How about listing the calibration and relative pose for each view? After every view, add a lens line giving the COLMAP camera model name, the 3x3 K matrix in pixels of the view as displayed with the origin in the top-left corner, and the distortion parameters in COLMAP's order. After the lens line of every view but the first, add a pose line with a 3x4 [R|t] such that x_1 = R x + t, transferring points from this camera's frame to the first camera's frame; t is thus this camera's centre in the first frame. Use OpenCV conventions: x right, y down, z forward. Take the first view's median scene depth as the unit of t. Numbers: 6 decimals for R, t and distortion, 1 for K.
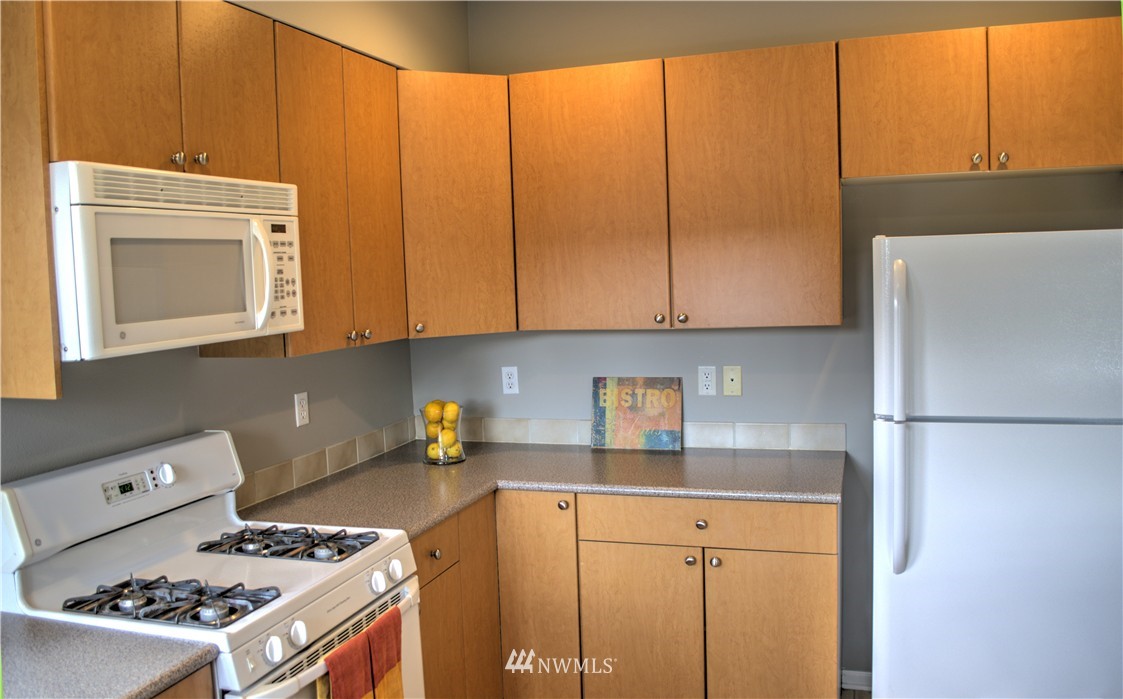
lens RADIAL K [[917.7, 0, 561.3], [0, 917.7, 348.8], [0, 0, 1]] dist [-0.072693, -0.010994]
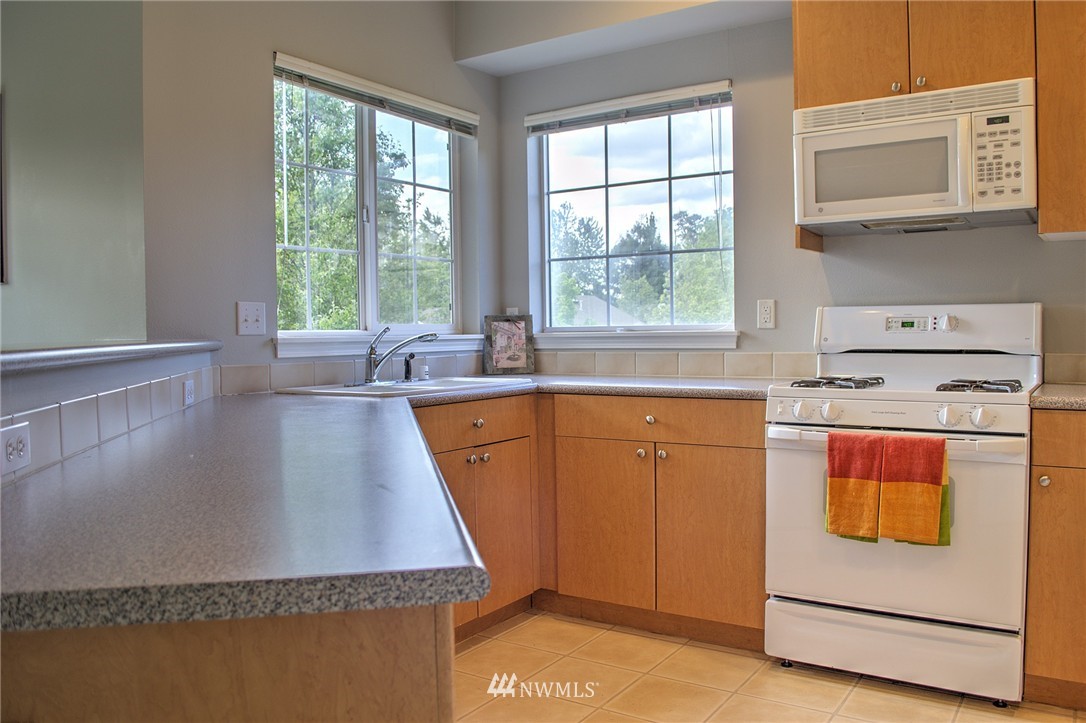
lens RADIAL K [[864.8, 0, 542.3], [0, 864.8, 362.4], [0, 0, 1]] dist [-0.087384, 0.017094]
pose [[-0.268433, 0.078160, -0.960122, 0.783481], [-0.062865, 0.993157, 0.098425, 0.093846], [0.961245, 0.086778, -0.261683, 0.637088]]
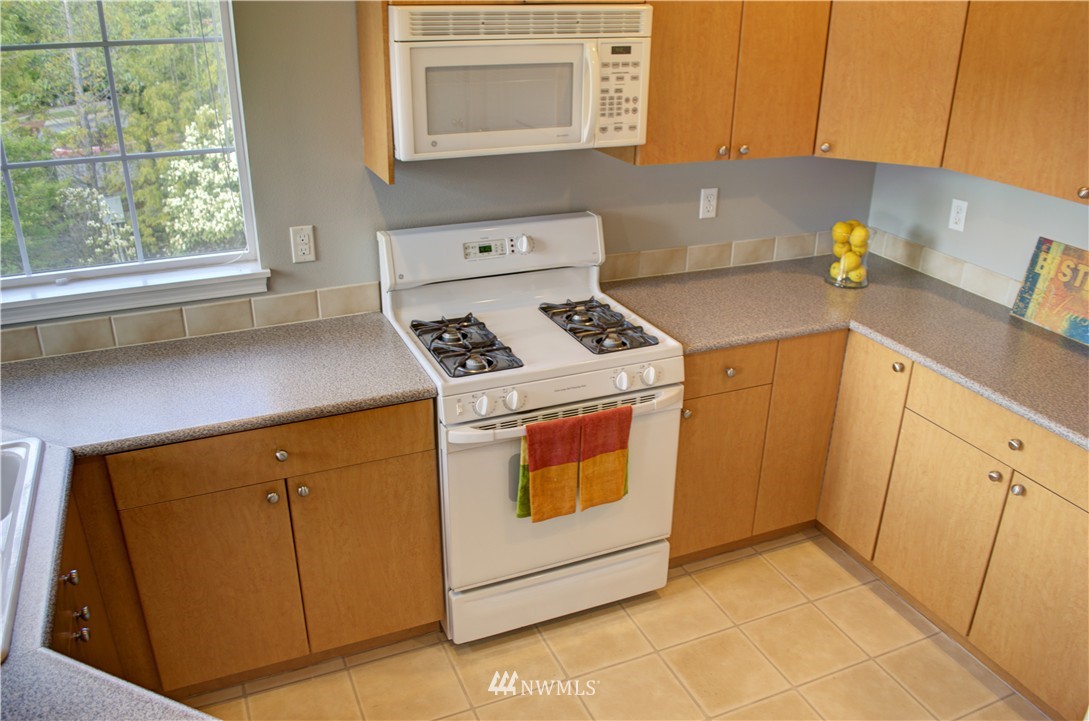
lens RADIAL K [[867.2, 0, 543.3], [0, 867.2, 361.7], [0, 0, 1]] dist [-0.087384, 0.017094]
pose [[0.663388, 0.341078, -0.666019, 0.375066], [-0.101050, 0.922754, 0.371905, -0.137105], [0.741421, -0.179417, 0.646610, 0.171800]]
